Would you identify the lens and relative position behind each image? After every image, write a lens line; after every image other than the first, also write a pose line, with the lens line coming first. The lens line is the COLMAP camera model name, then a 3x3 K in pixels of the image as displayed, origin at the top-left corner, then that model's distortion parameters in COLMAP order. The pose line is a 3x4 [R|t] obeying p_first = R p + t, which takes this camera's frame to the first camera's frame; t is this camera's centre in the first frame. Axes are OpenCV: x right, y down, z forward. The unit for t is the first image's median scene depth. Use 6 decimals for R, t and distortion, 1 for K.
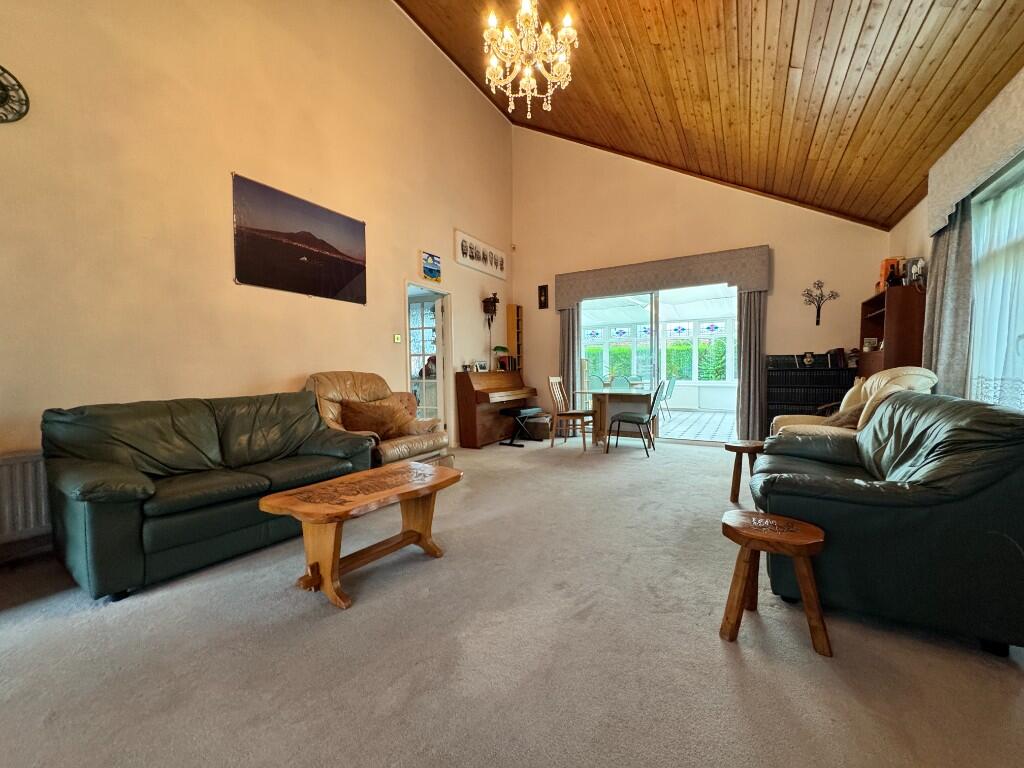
lens RADIAL K [[407.8, 0, 512.4], [0, 407.8, 387.3], [0, 0, 1]] dist [0.002422, 0.000019]
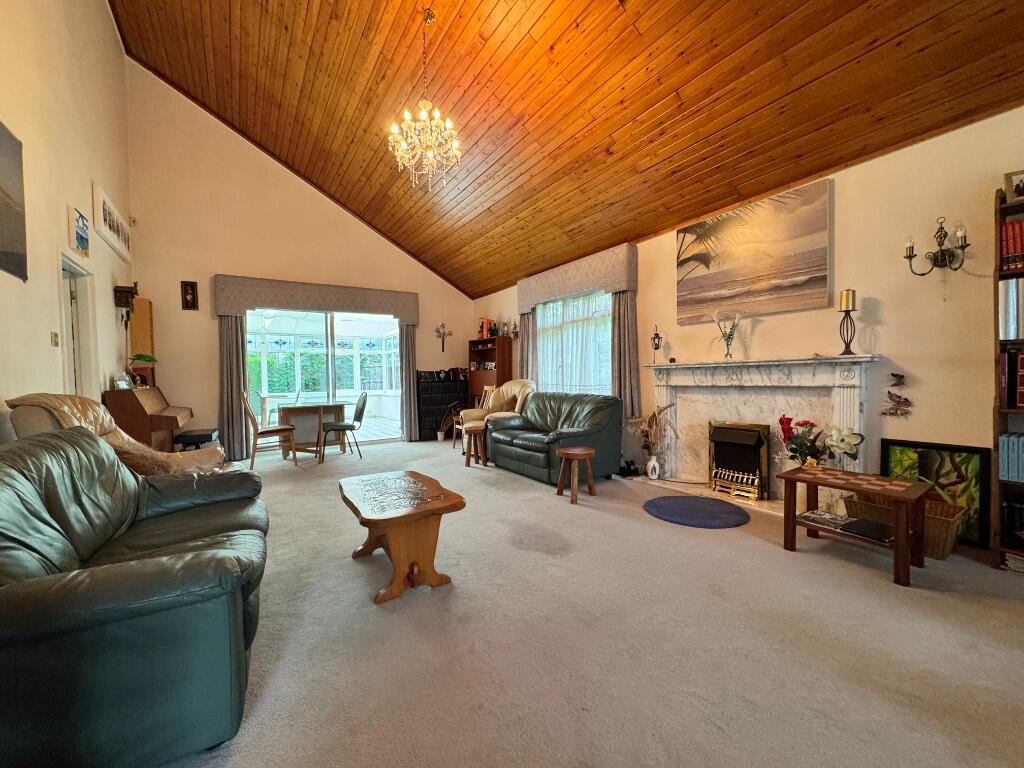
lens RADIAL K [[407.8, 0, 517.2], [0, 407.8, 385.3], [0, 0, 1]] dist [0.002422, 0.000019]
pose [[0.432670, -0.022216, 0.901279, -0.484443], [0.052618, 0.998615, -0.000645, -0.011296], [-0.900016, 0.047702, 0.433240, 0.091031]]
